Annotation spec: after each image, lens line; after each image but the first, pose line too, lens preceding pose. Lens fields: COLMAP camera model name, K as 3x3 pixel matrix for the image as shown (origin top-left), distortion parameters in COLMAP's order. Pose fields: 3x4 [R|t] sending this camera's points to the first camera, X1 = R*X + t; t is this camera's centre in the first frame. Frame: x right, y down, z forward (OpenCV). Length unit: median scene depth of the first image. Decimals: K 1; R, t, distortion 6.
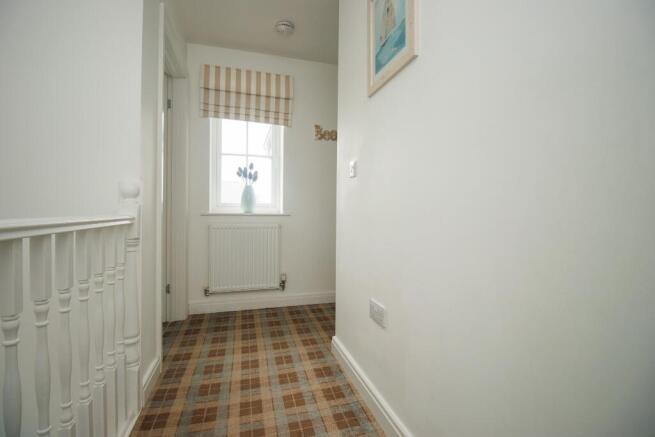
lens RADIAL K [[305.7, 0, 330.6], [0, 305.7, 212.1], [0, 0, 1]] dist [-0.014402, -0.001127]
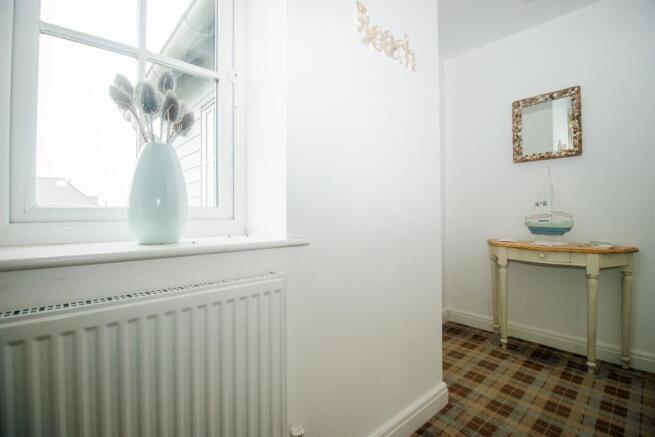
lens RADIAL K [[305.7, 0, 330.6], [0, 305.7, 212.1], [0, 0, 1]] dist [-0.014402, -0.001127]
pose [[0.911779, -0.013704, 0.410454, -0.238988], [0.018179, 0.999810, -0.007003, -0.023567], [-0.410280, 0.013847, 0.911855, 0.681733]]
